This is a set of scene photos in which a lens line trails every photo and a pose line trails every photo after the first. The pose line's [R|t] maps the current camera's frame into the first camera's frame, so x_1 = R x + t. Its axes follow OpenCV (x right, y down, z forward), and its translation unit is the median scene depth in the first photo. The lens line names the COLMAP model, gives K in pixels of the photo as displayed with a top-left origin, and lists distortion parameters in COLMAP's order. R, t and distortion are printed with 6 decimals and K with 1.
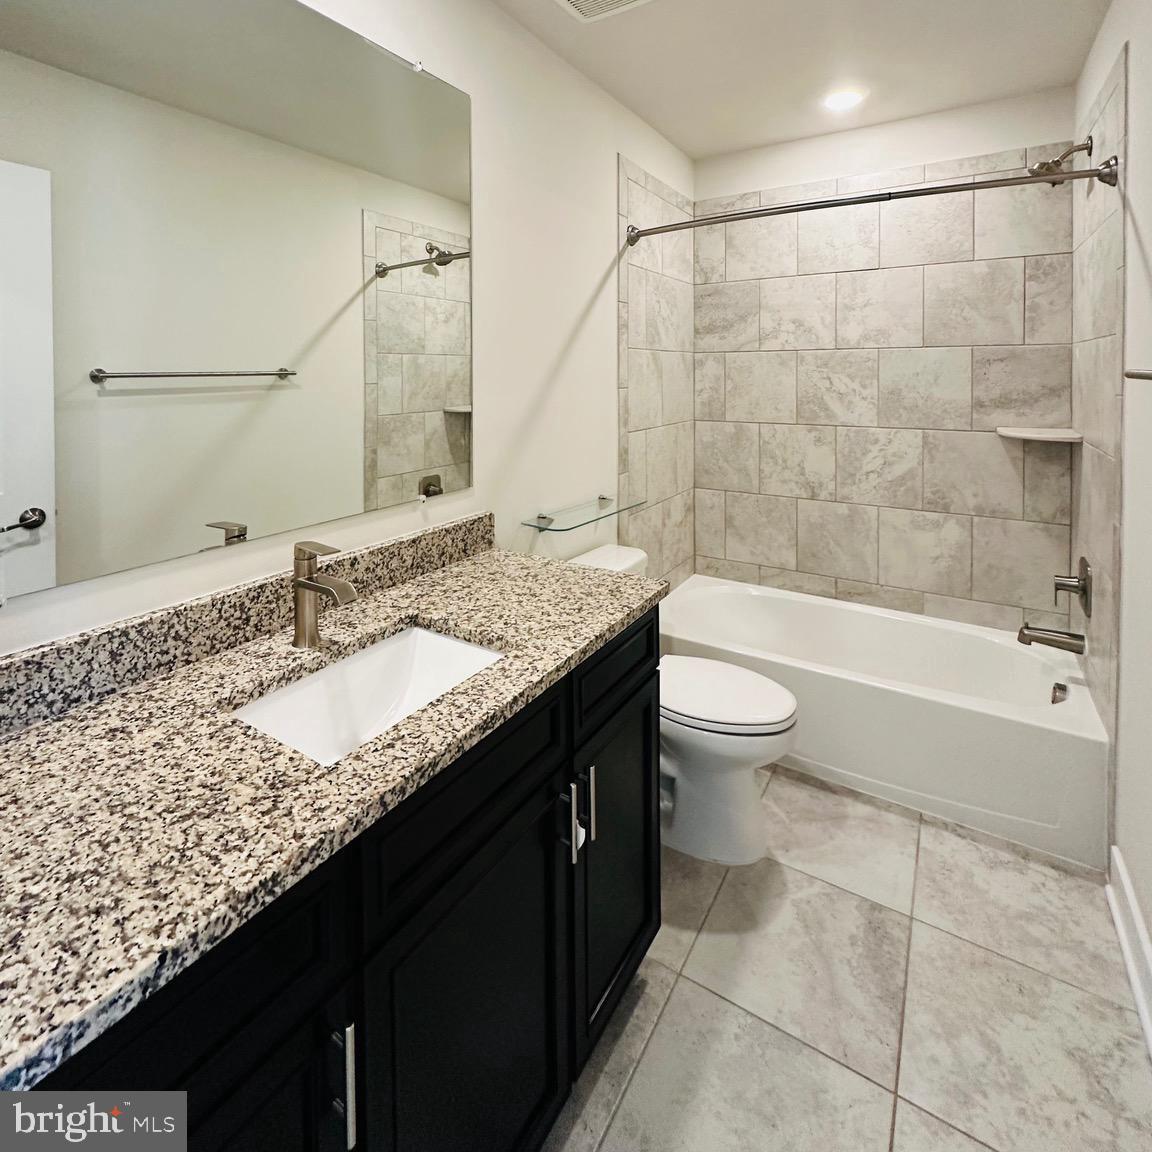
lens RADIAL K [[615.5, 0, 576.0], [0, 615.5, 576.0], [0, 0, 1]] dist [-0.001262, 0.000295]
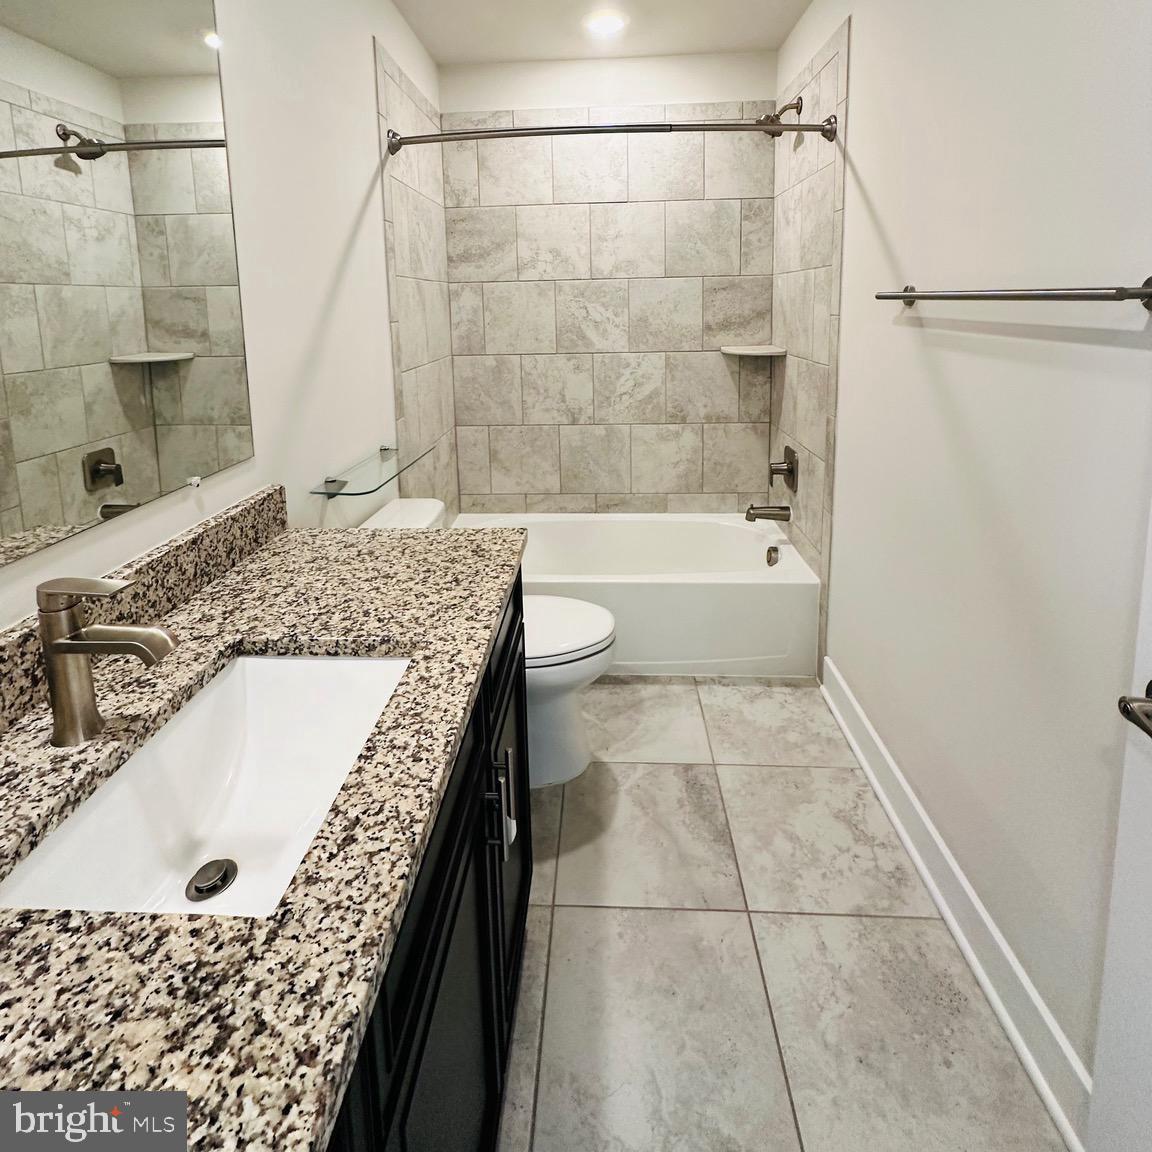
lens RADIAL K [[589.7, 0, 575.7], [0, 589.7, 528.7], [0, 0, 1]] dist [-0.002985, 0.000946]
pose [[0.857570, -0.193749, 0.476482, -0.165768], [0.176319, 0.980950, 0.081540, -0.039532], [-0.483203, 0.014087, 0.875395, 0.144074]]
